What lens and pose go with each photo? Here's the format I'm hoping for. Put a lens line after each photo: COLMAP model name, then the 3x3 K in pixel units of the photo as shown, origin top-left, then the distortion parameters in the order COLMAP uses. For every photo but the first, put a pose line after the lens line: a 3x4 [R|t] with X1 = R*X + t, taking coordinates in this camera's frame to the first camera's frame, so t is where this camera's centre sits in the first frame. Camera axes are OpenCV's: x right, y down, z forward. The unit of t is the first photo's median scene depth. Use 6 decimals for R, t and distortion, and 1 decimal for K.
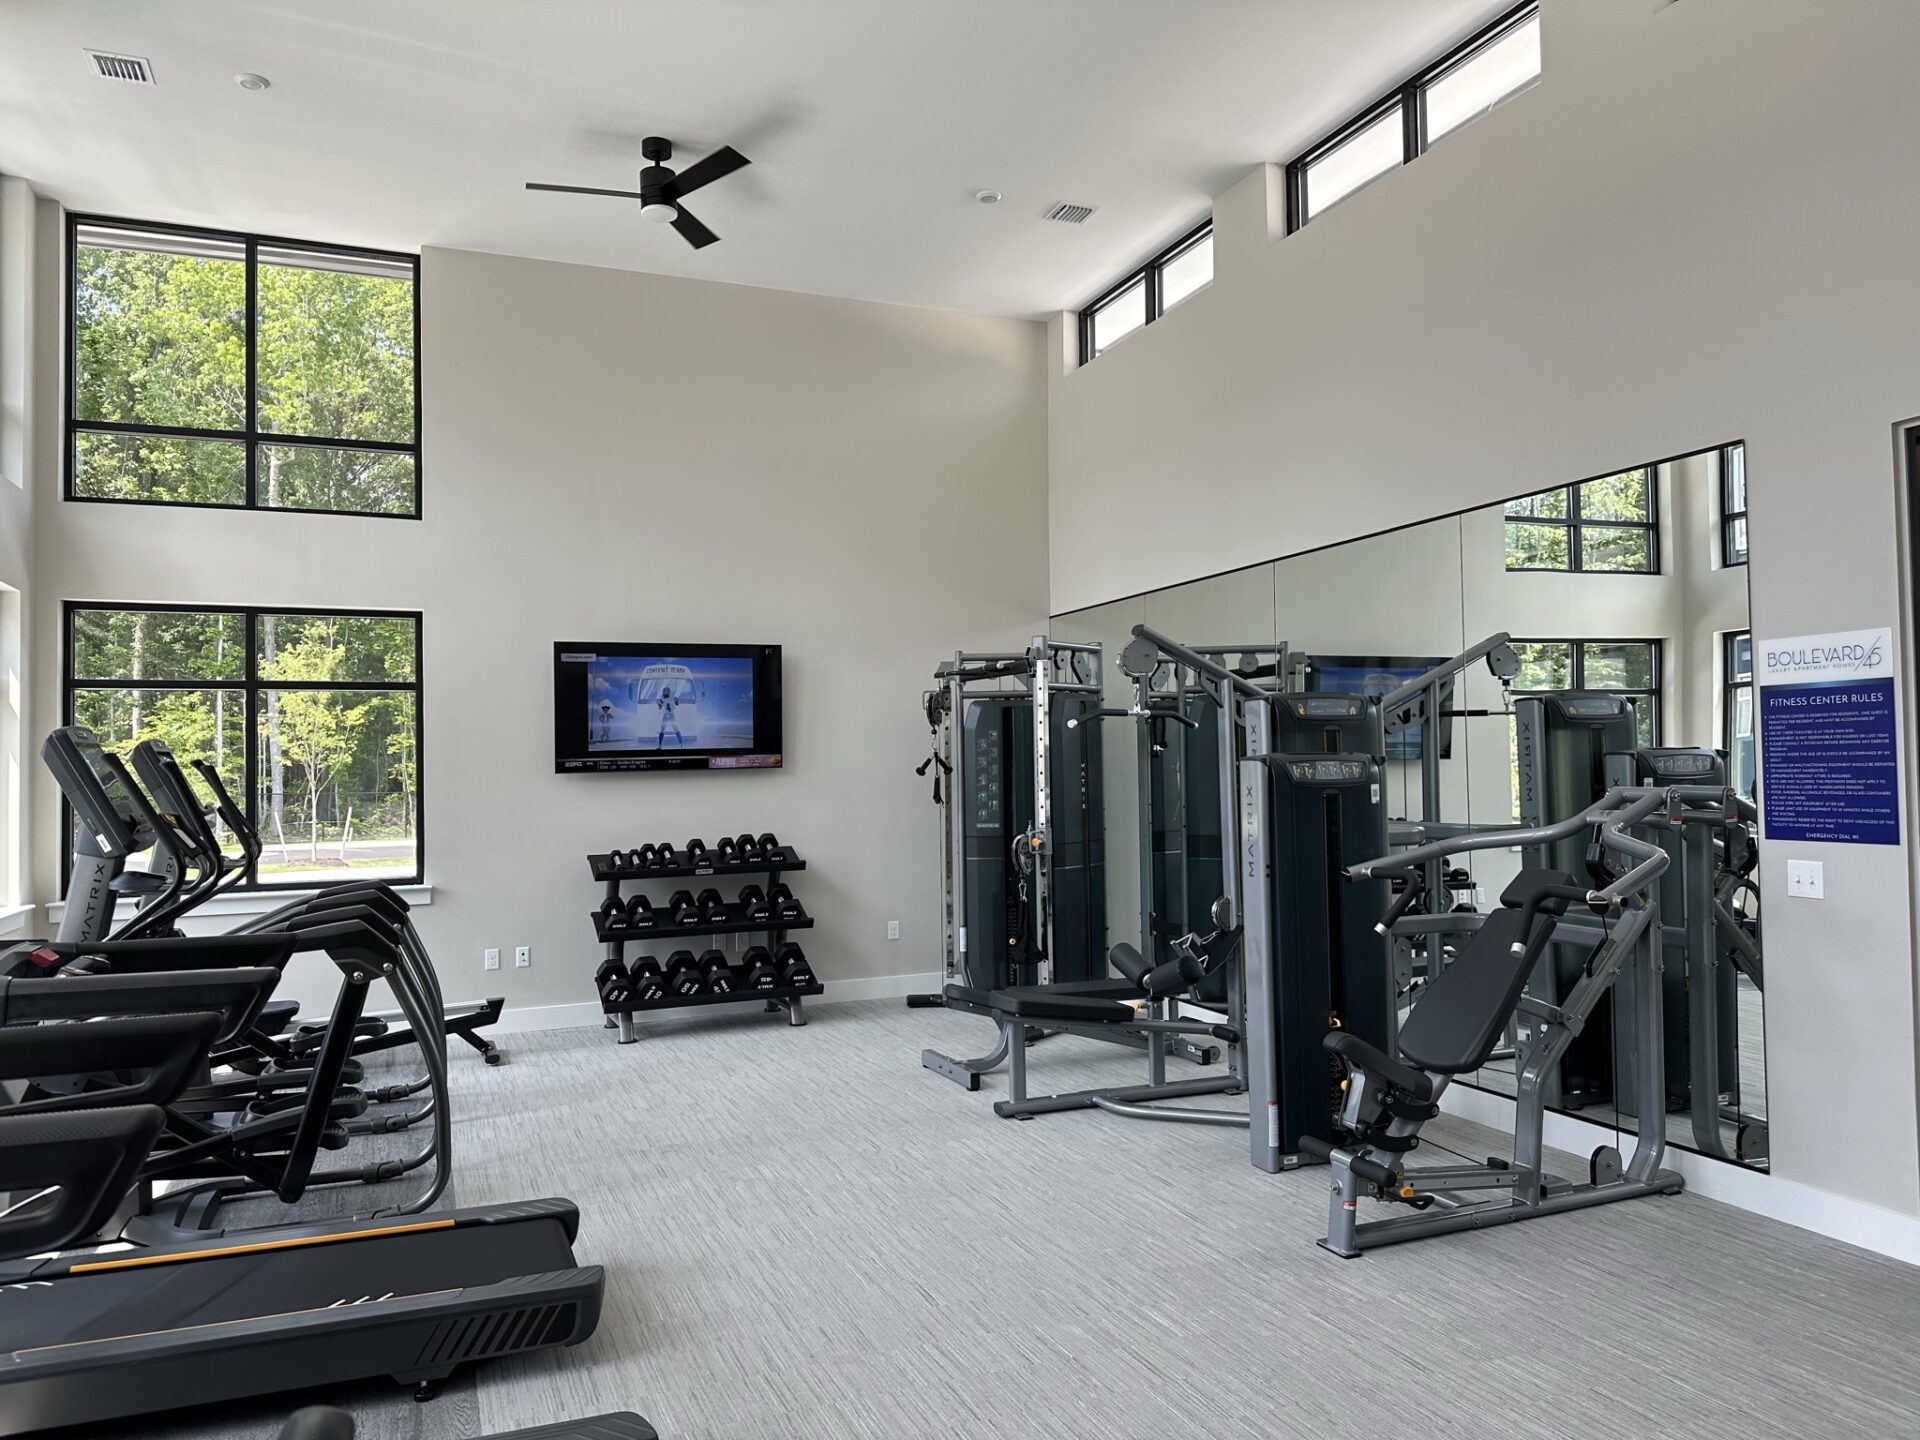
lens RADIAL K [[1354.5, 0, 926.1], [0, 1354.5, 718.4], [0, 0, 1]] dist [0.092669, -0.095432]
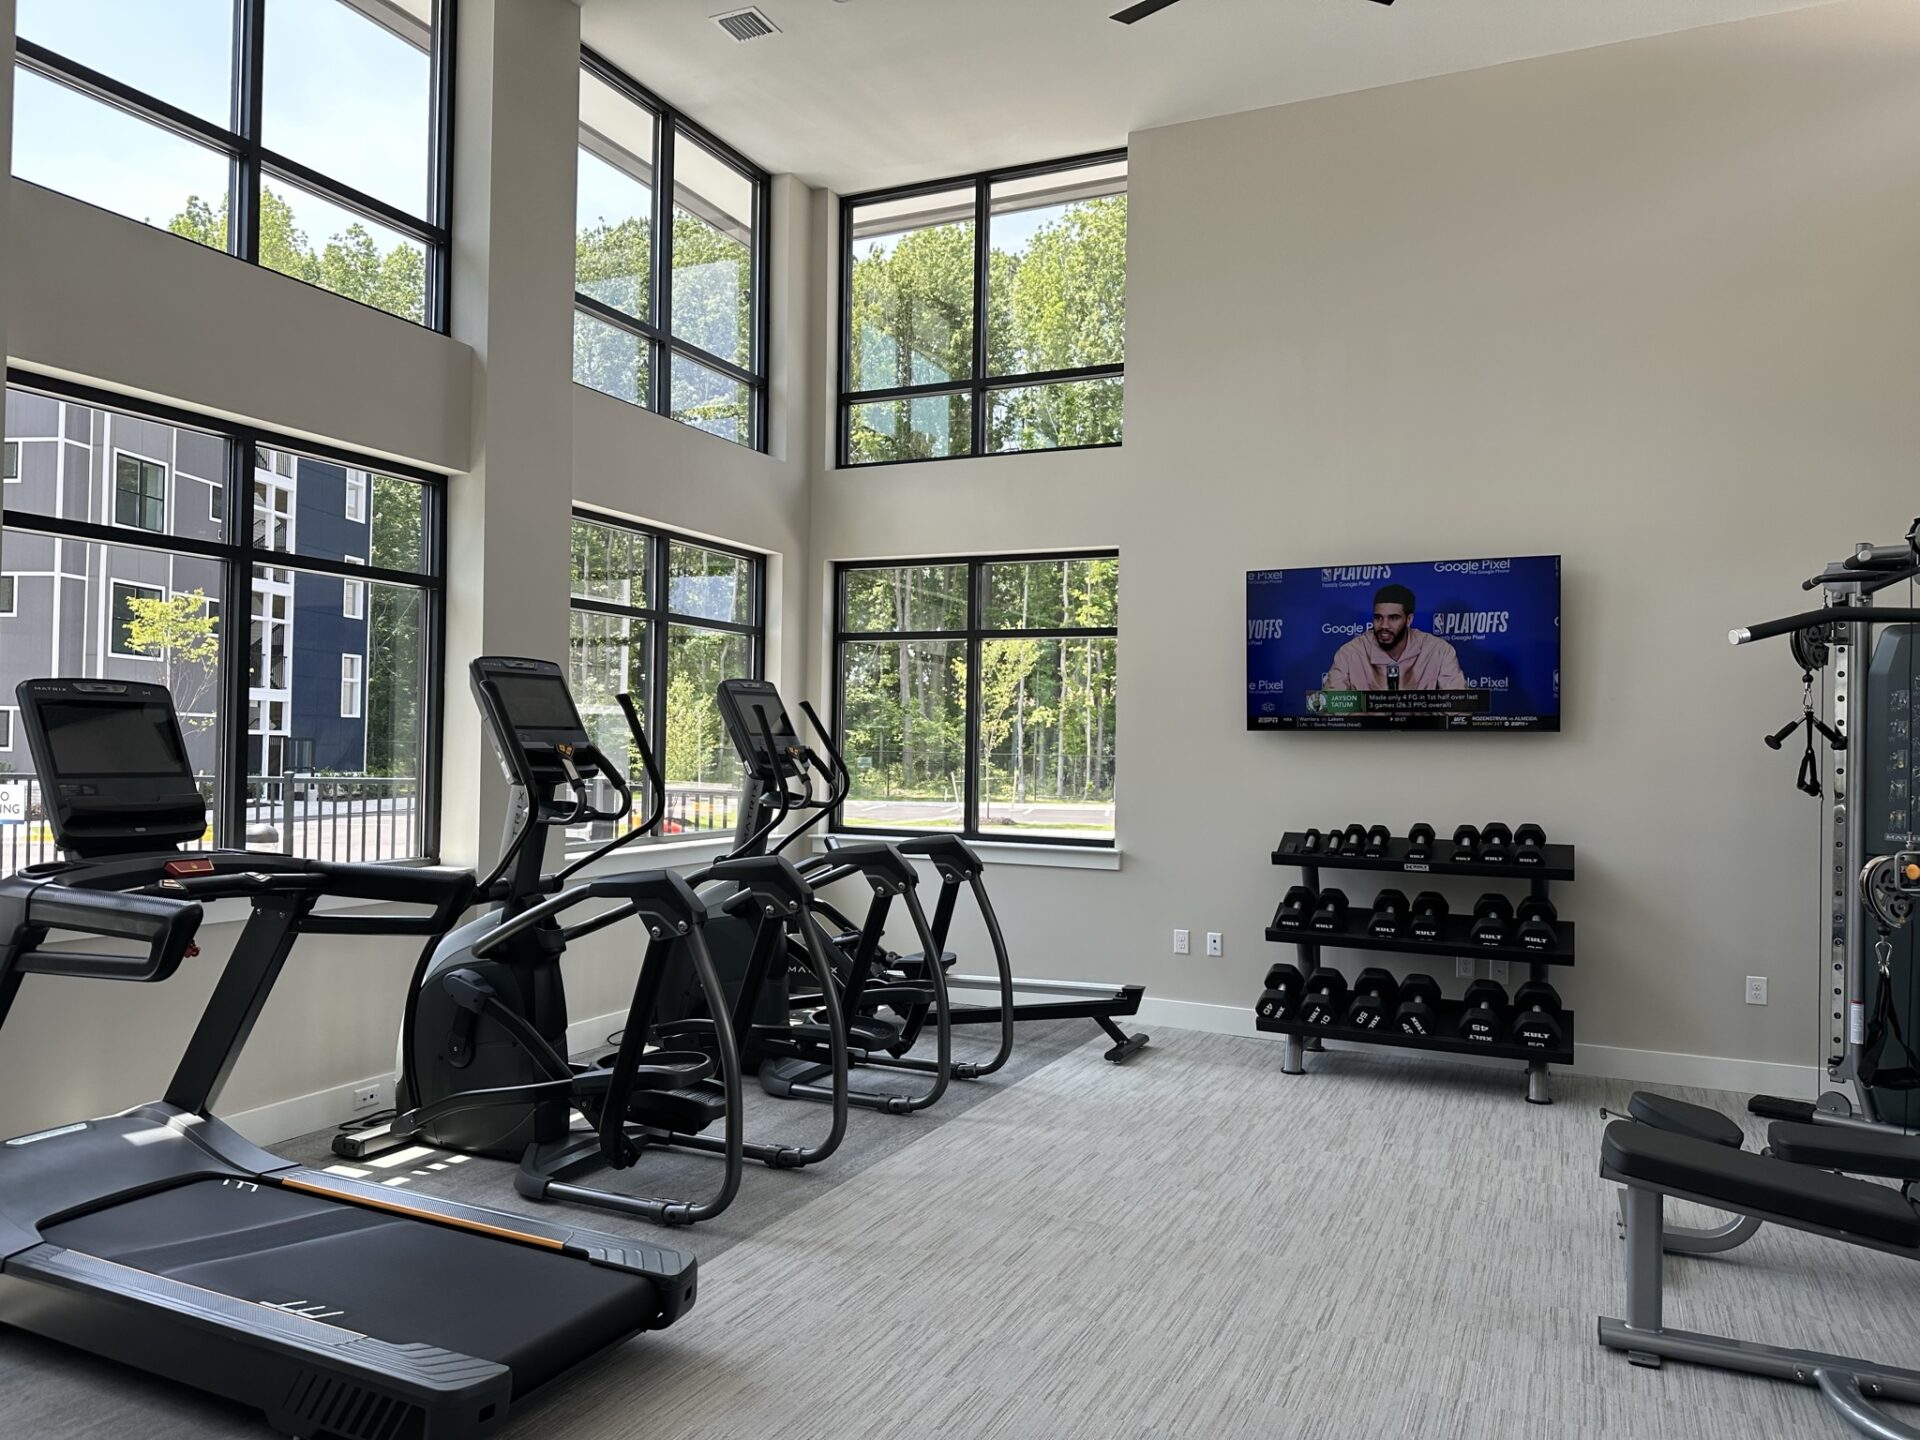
lens RADIAL K [[1354.5, 0, 926.1], [0, 1354.5, 718.4], [0, 0, 1]] dist [0.092669, -0.095432]
pose [[0.684870, 0.016631, -0.728475, 0.198921], [-0.001553, 0.999771, 0.021365, 0.016019], [0.728664, -0.013501, 0.684739, 0.297017]]
